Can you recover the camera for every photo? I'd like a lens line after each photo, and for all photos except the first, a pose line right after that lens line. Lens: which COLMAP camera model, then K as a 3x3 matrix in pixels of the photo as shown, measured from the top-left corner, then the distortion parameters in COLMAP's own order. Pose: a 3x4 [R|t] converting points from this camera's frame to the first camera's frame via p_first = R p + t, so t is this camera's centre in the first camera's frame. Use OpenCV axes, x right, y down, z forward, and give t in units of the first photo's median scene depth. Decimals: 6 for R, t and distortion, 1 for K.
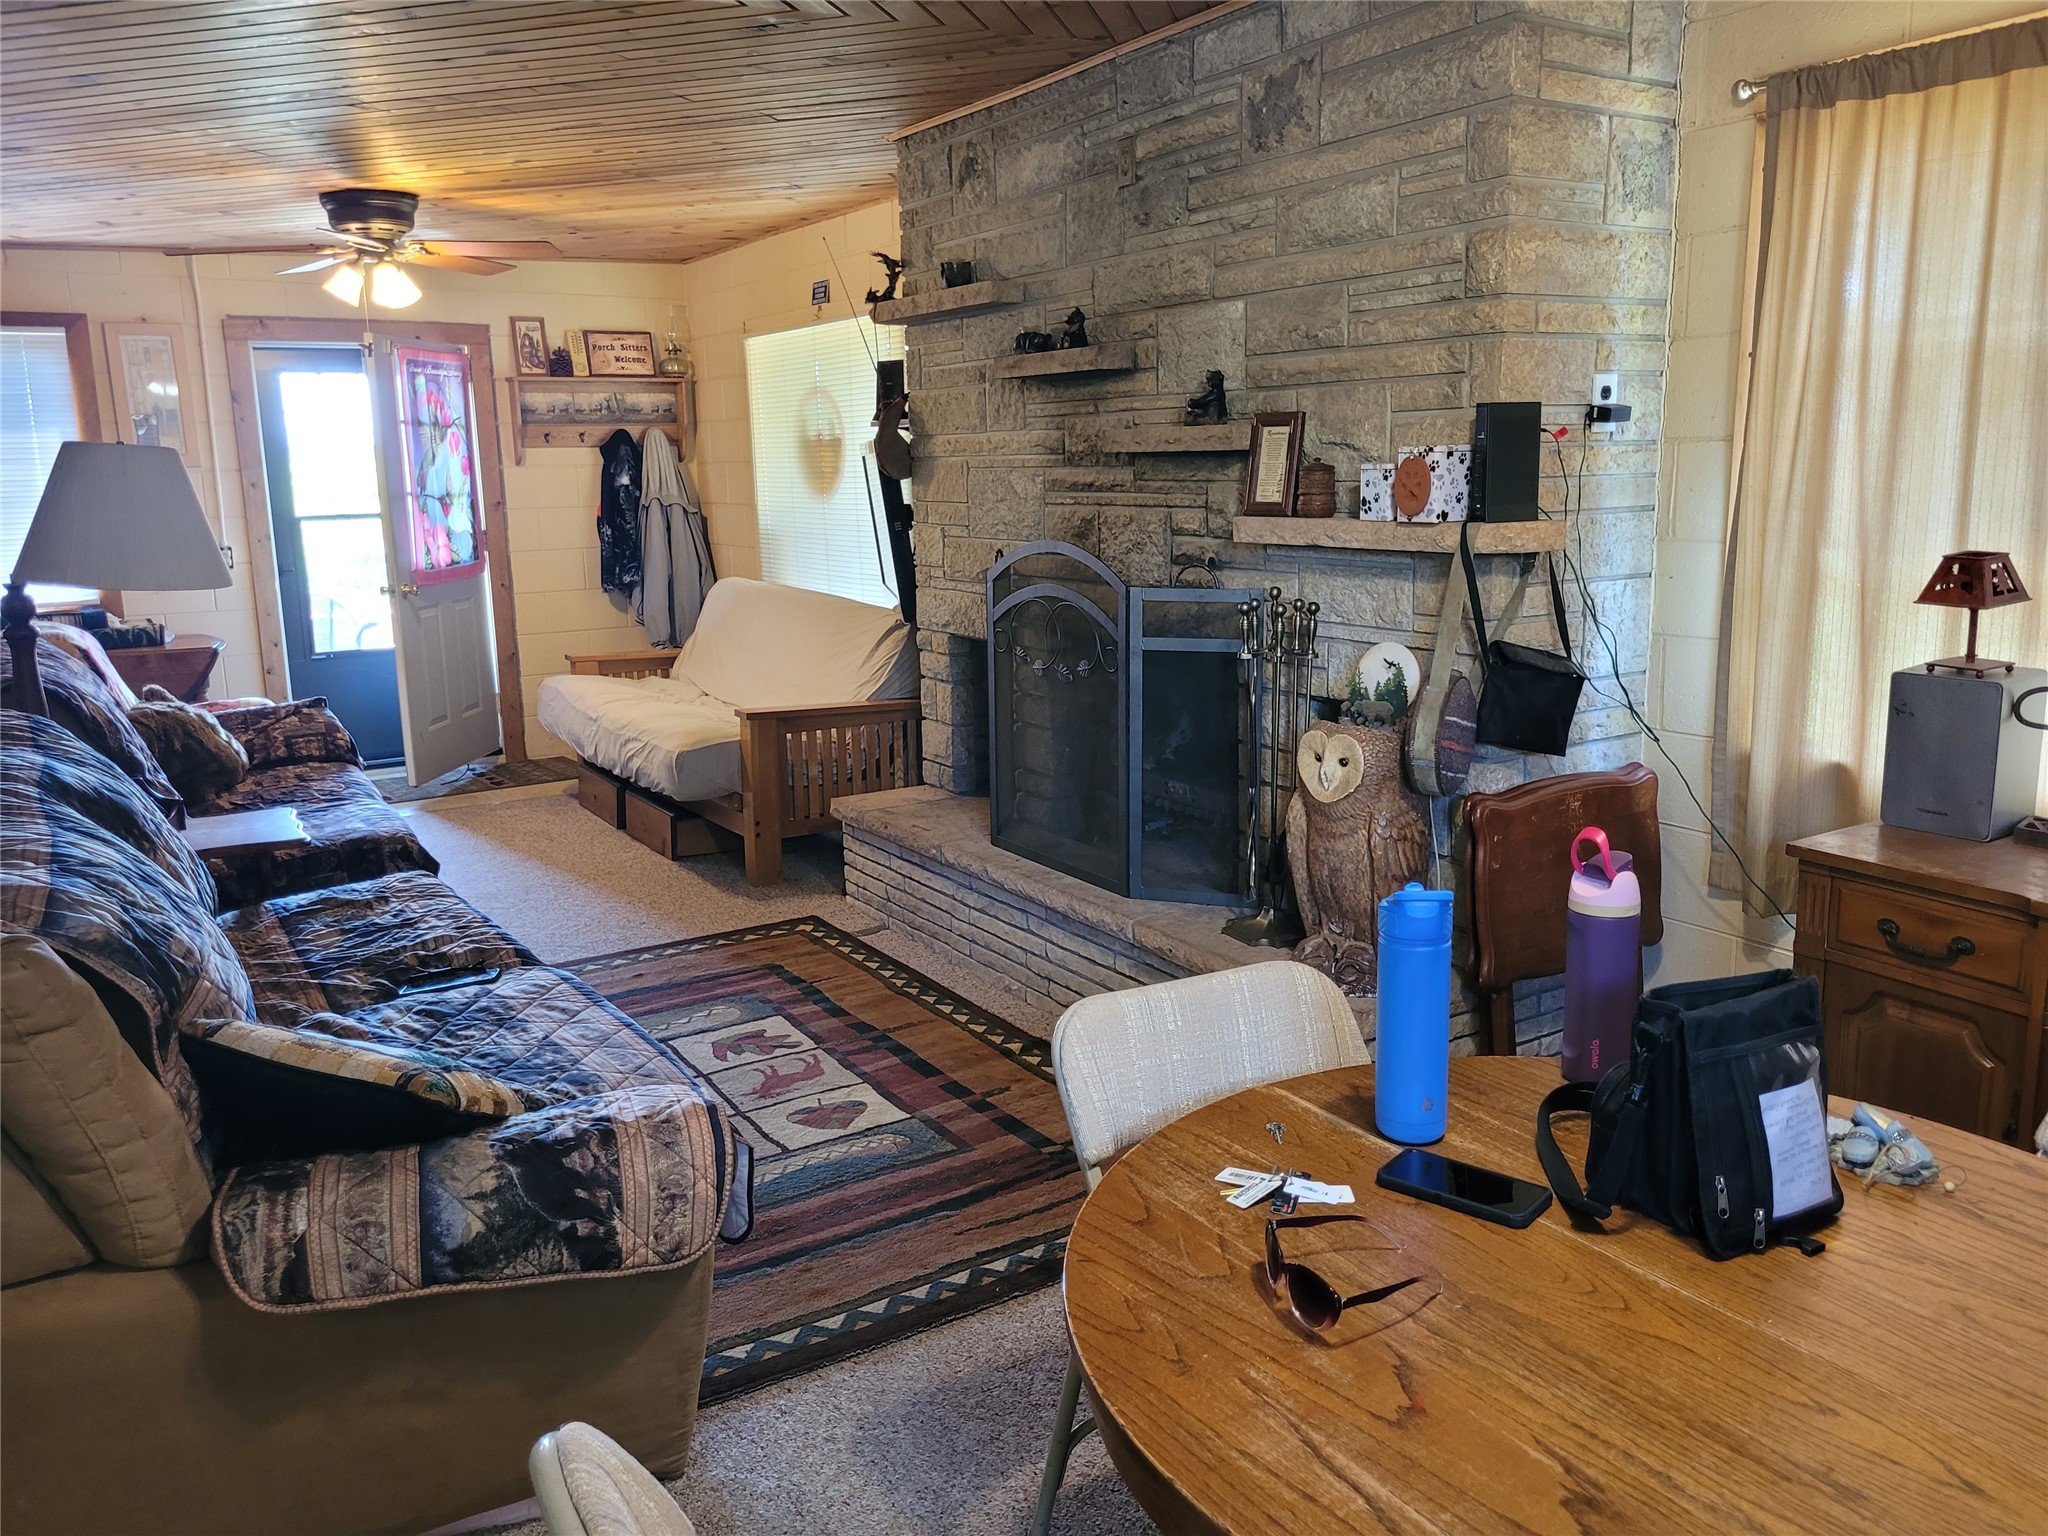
lens RADIAL K [[1546.4, 0, 1017.4], [0, 1546.4, 765.3], [0, 0, 1]] dist [0.045939, -0.038132]
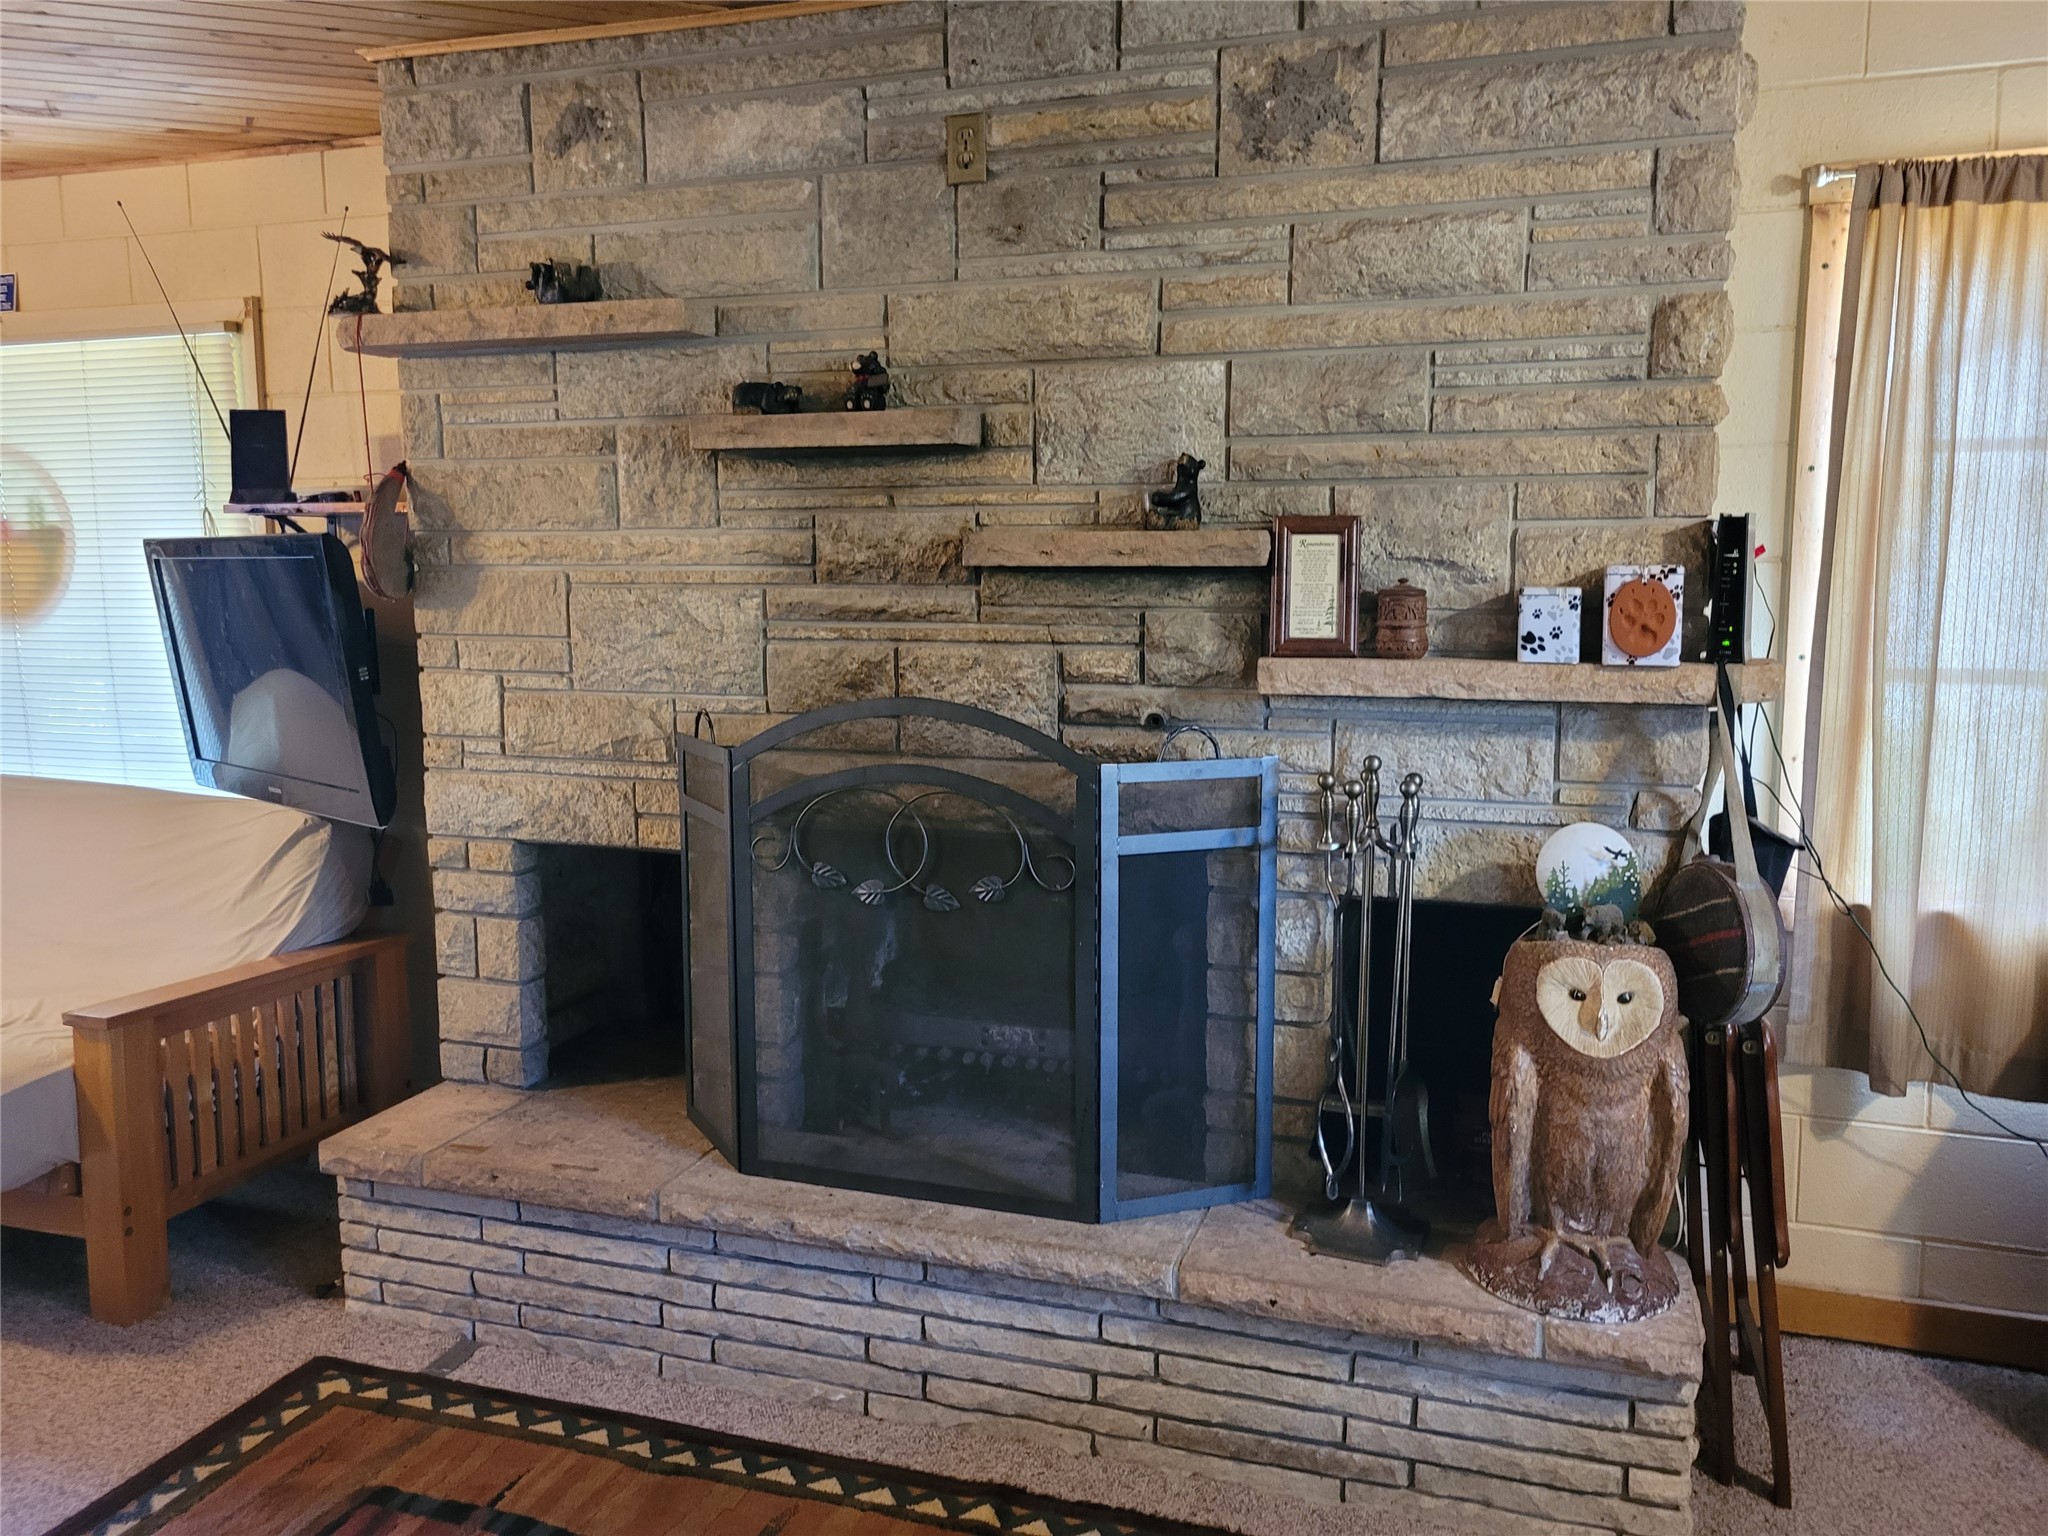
lens RADIAL K [[1546.4, 0, 1023.9], [0, 1546.4, 754.0], [0, 0, 1]] dist [0.045939, -0.038132]
pose [[0.774369, -0.063883, 0.629502, -0.363569], [0.111596, 0.993083, -0.036497, -0.095484], [-0.622816, 0.098512, 0.776142, 0.482198]]
